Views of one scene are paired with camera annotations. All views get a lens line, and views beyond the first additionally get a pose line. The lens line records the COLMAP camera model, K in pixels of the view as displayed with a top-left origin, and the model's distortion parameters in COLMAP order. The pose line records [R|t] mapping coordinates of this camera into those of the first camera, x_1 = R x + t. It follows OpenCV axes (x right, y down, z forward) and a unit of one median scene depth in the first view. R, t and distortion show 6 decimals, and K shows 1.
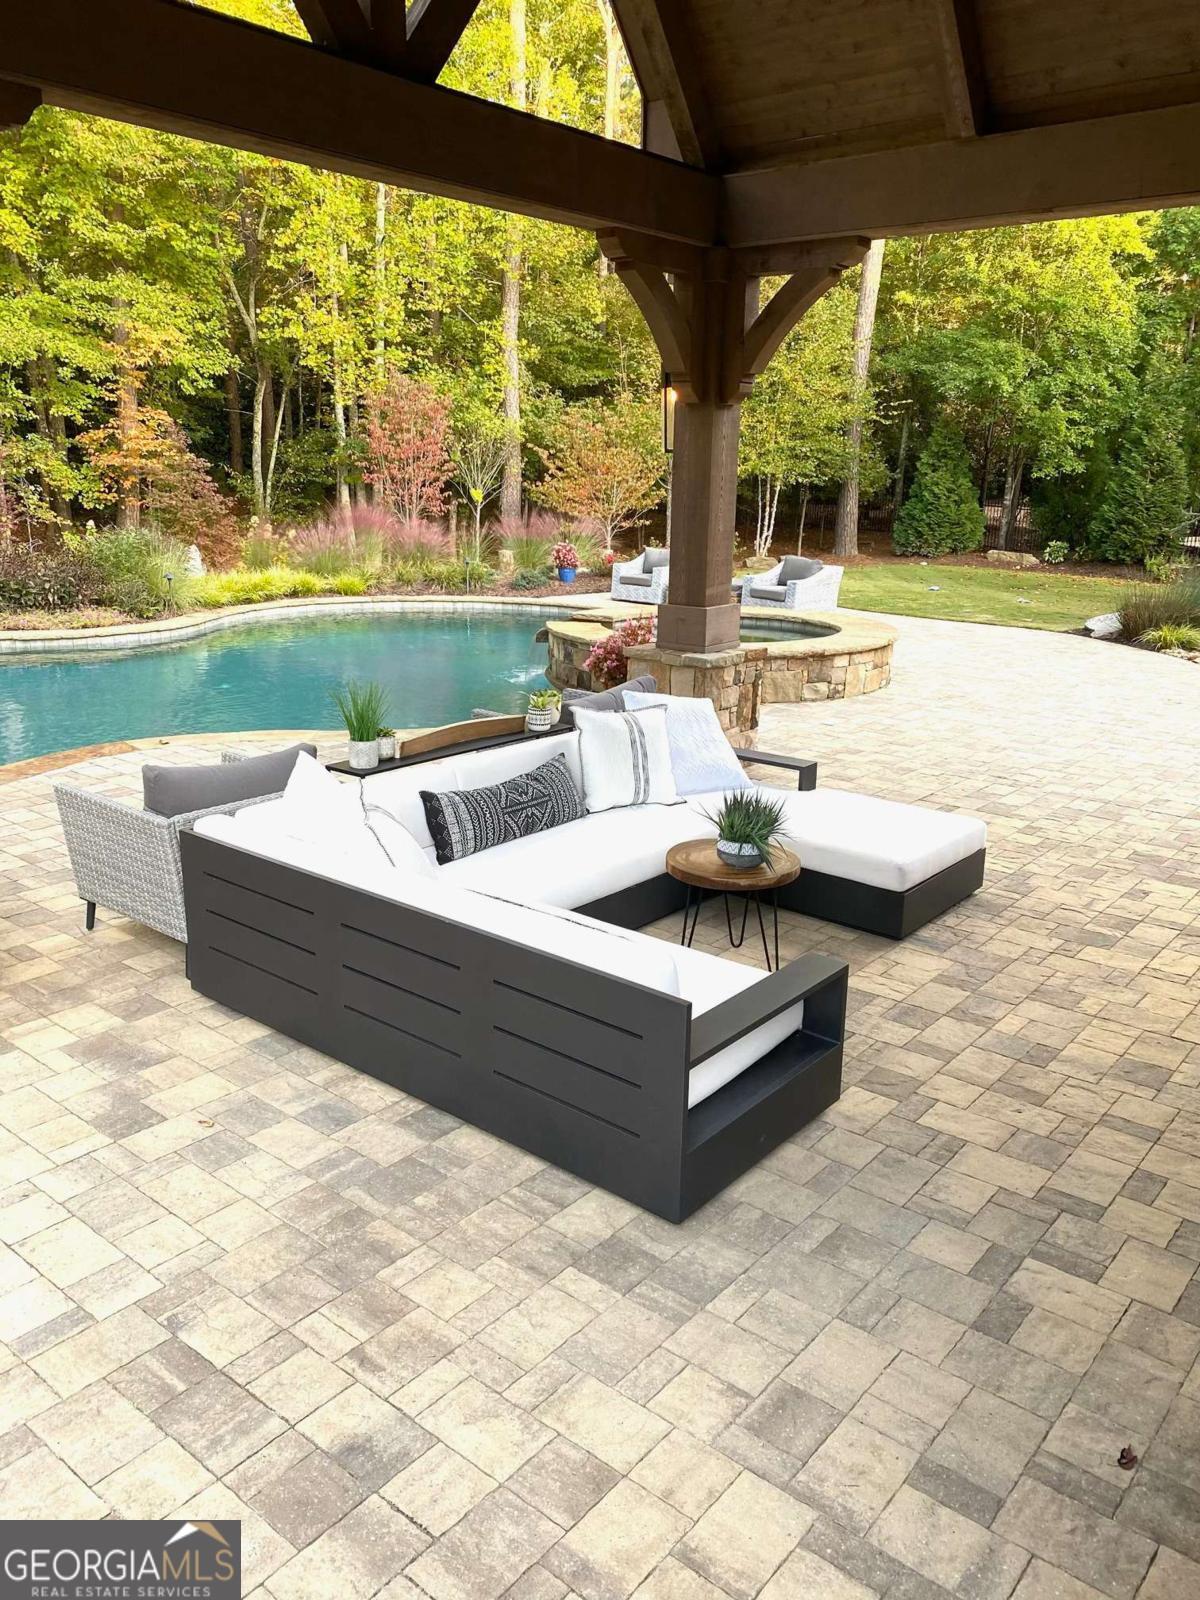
lens RADIAL K [[1212.3, 0, 600.0], [0, 1212.3, 800.0], [0, 0, 1]] dist [0.063958, -0.003876]
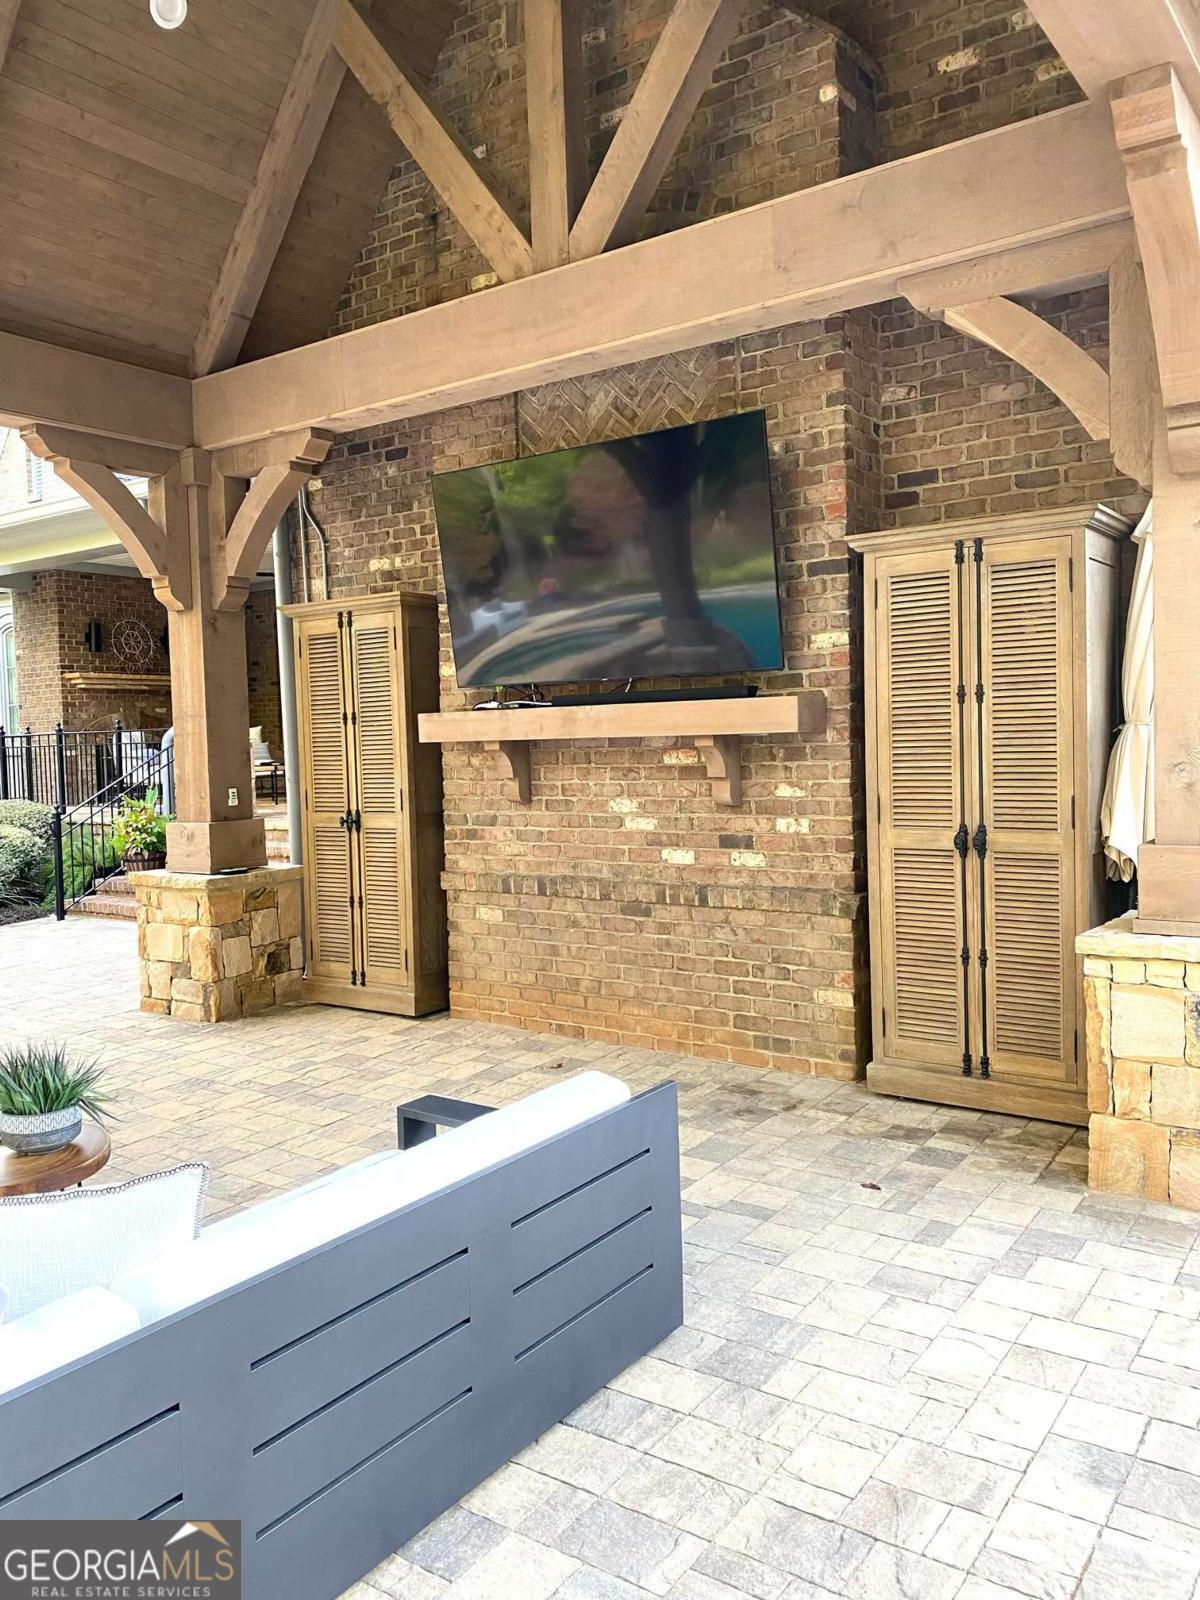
lens RADIAL K [[1212.3, 0, 600.0], [0, 1212.3, 800.0], [0, 0, 1]] dist [0.063958, -0.003876]
pose [[-0.066172, -0.066961, 0.995559, -0.979366], [0.283679, 0.955311, 0.083109, -0.174051], [-0.956633, 0.287918, -0.044219, 1.087086]]
